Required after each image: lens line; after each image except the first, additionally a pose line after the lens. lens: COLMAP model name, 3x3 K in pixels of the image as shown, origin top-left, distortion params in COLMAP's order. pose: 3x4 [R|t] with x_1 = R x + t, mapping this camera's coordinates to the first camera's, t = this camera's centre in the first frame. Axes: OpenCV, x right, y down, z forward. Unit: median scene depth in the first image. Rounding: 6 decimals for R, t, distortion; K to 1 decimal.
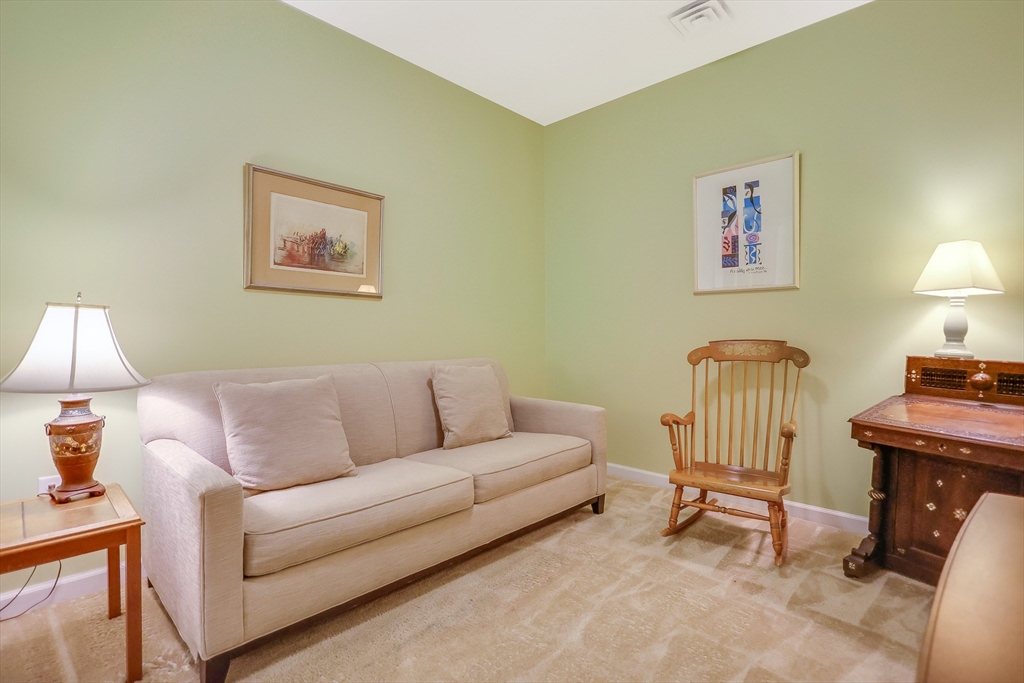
lens RADIAL K [[490.1, 0, 516.7], [0, 490.1, 341.9], [0, 0, 1]] dist [-0.004610, 0.000979]
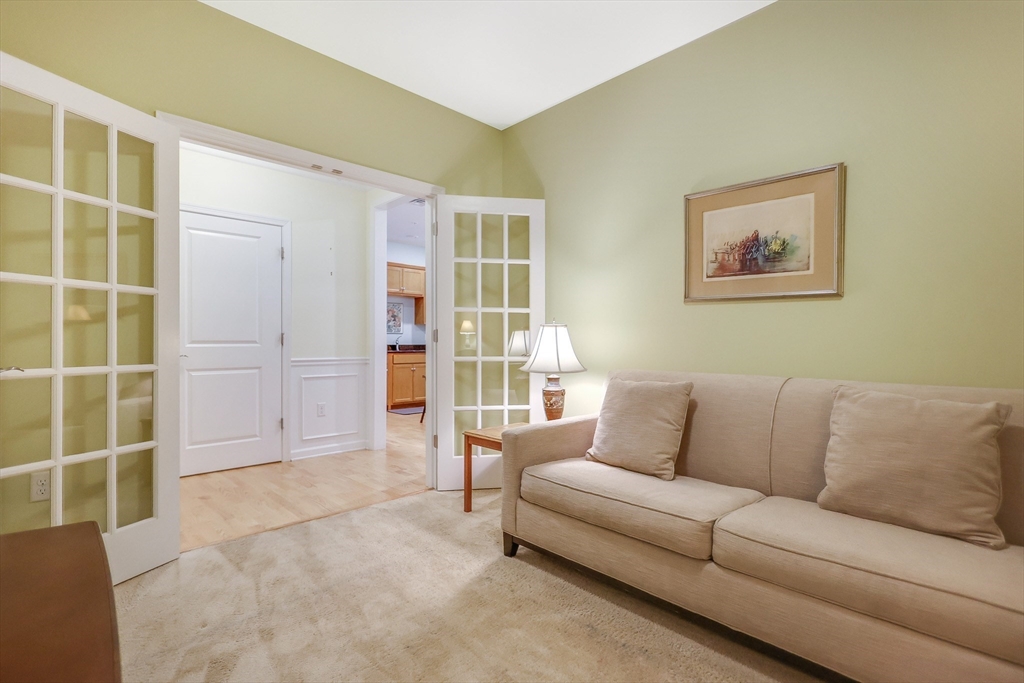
lens RADIAL K [[490.1, 0, 509.0], [0, 490.1, 341.6], [0, 0, 1]] dist [-0.004610, 0.000979]
pose [[-0.040536, 0.005350, -0.999164, 0.582620], [-0.022266, 0.999733, 0.006257, -0.012709], [0.998930, 0.022501, -0.040406, 0.584282]]
